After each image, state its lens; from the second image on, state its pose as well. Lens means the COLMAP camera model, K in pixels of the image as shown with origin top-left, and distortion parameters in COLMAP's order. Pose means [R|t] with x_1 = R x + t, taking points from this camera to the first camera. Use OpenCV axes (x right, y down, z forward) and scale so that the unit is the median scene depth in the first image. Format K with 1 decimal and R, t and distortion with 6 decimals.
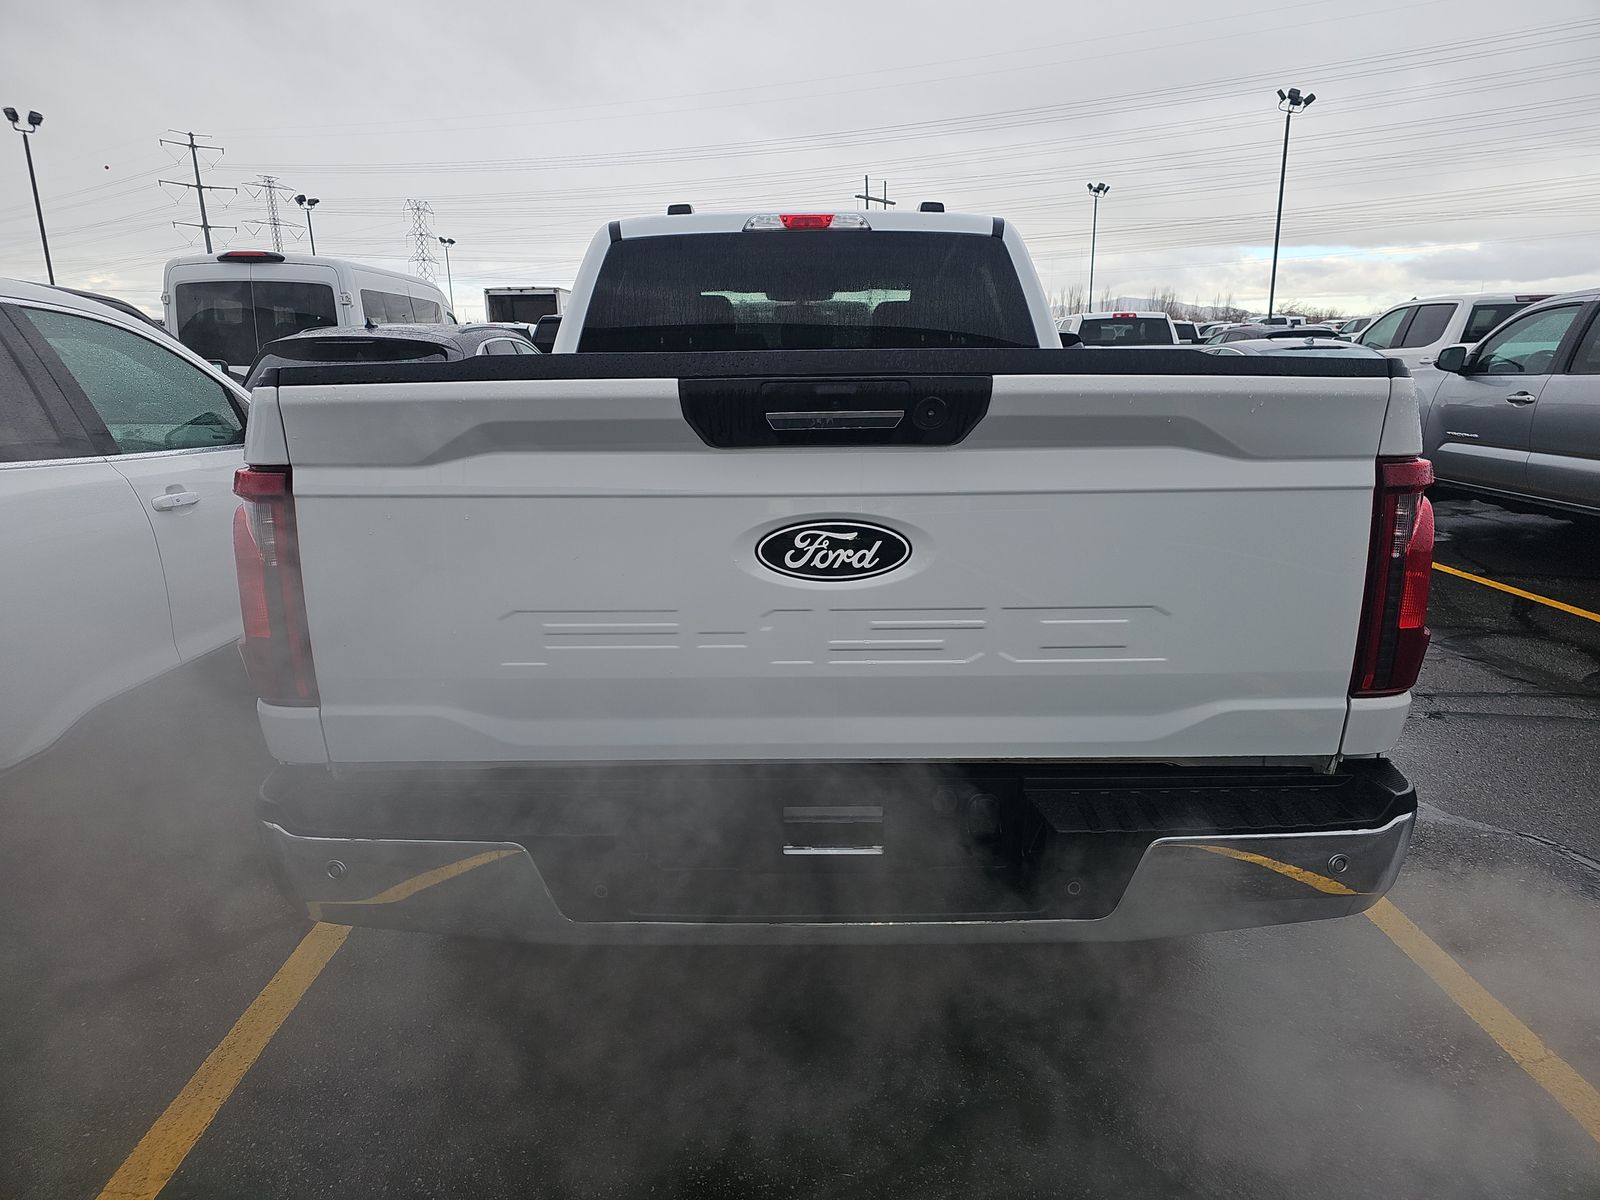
lens RADIAL K [[1065.6, 0, 800.0], [0, 1065.6, 600.0], [0, 0, 1]] dist [0.022025, -0.007075]
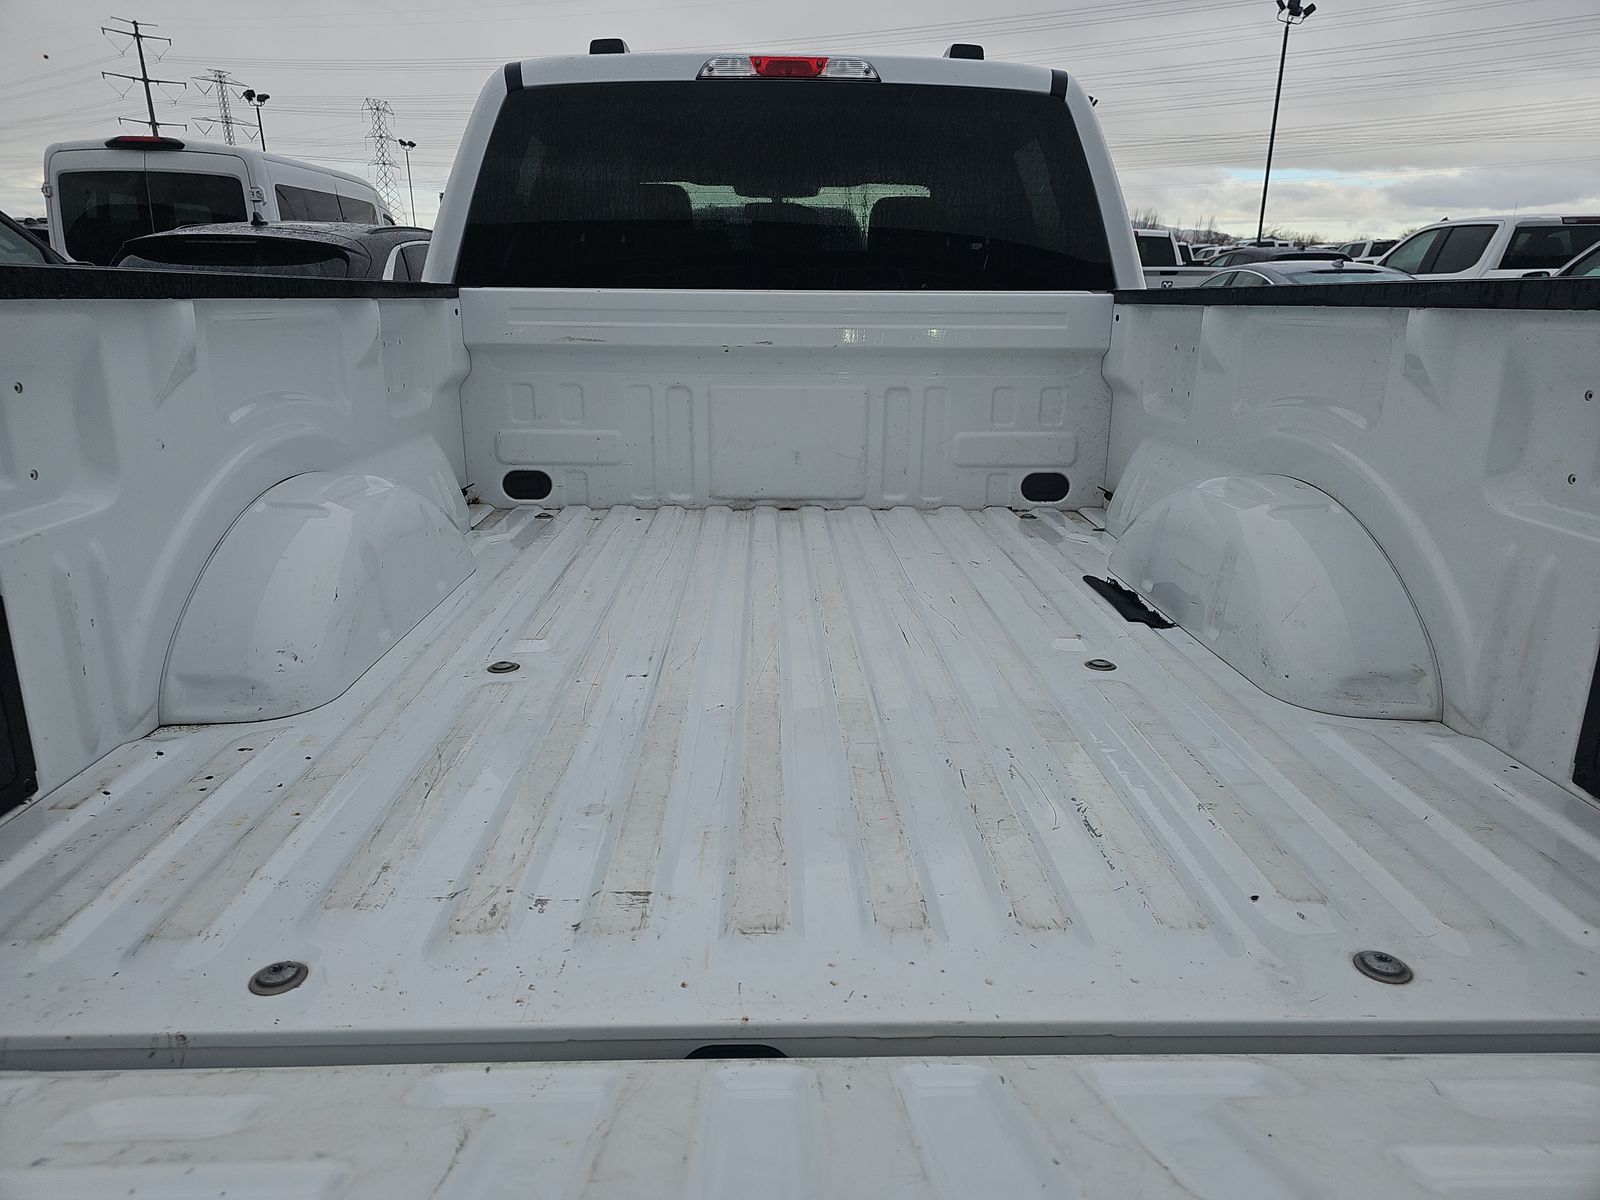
lens RADIAL K [[1065.6, 0, 800.0], [0, 1065.6, 600.0], [0, 0, 1]] dist [0.022025, -0.007075]
pose [[0.999637, 0.009607, 0.025178, -0.000607], [-0.011384, 0.997384, 0.071381, -0.055059], [-0.024426, -0.071642, 0.997131, 0.269199]]
